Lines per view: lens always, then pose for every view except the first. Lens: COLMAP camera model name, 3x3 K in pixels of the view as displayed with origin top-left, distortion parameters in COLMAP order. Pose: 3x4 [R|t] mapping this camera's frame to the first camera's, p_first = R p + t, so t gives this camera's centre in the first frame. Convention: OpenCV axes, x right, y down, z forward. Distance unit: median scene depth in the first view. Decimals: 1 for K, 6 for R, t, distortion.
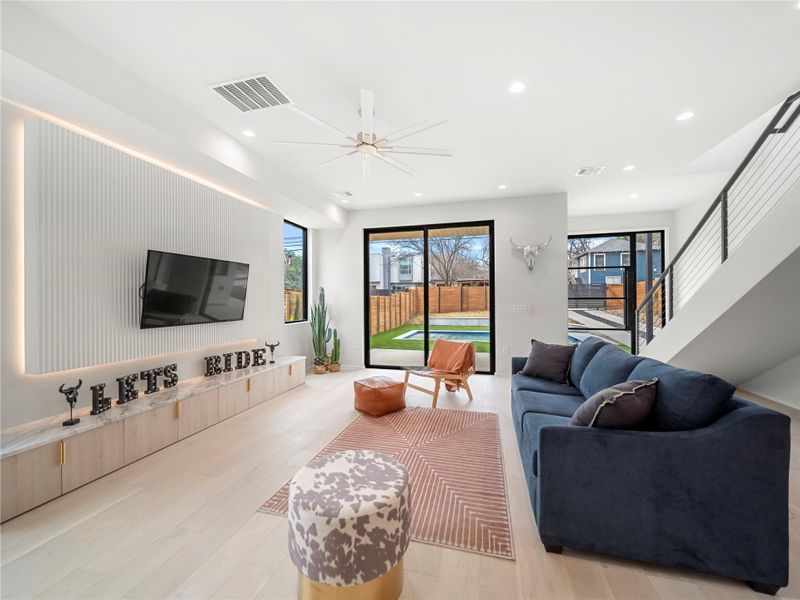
lens RADIAL K [[319.3, 0, 399.9], [0, 319.3, 299.9], [0, 0, 1]] dist [0.003568, -0.000214]
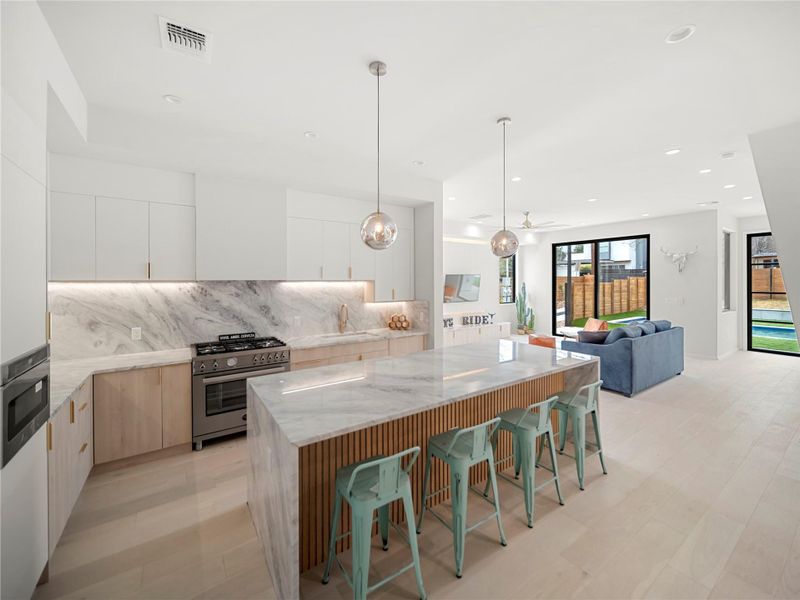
lens RADIAL K [[327.9, 0, 400.3], [0, 327.9, 283.8], [0, 0, 1]] dist [0.003823, 0.000481]
pose [[0.761728, 0.007489, -0.647854, 0.536008], [0.000869, 0.999920, 0.012581, -0.080719], [0.647897, -0.010146, 0.761661, -1.007423]]
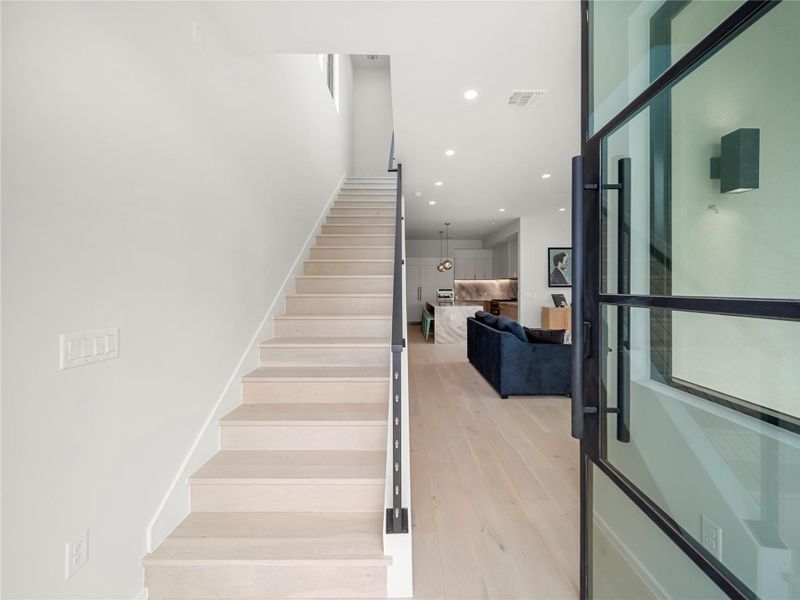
lens RADIAL K [[324.4, 0, 407.3], [0, 324.4, 287.2], [0, 0, 1]] dist [-0.000391, -0.000938]
pose [[-0.961050, 0.006314, -0.276301, 1.080196], [0.005747, 0.999979, 0.002863, -0.019692], [0.276314, 0.001164, -0.961067, 1.675553]]
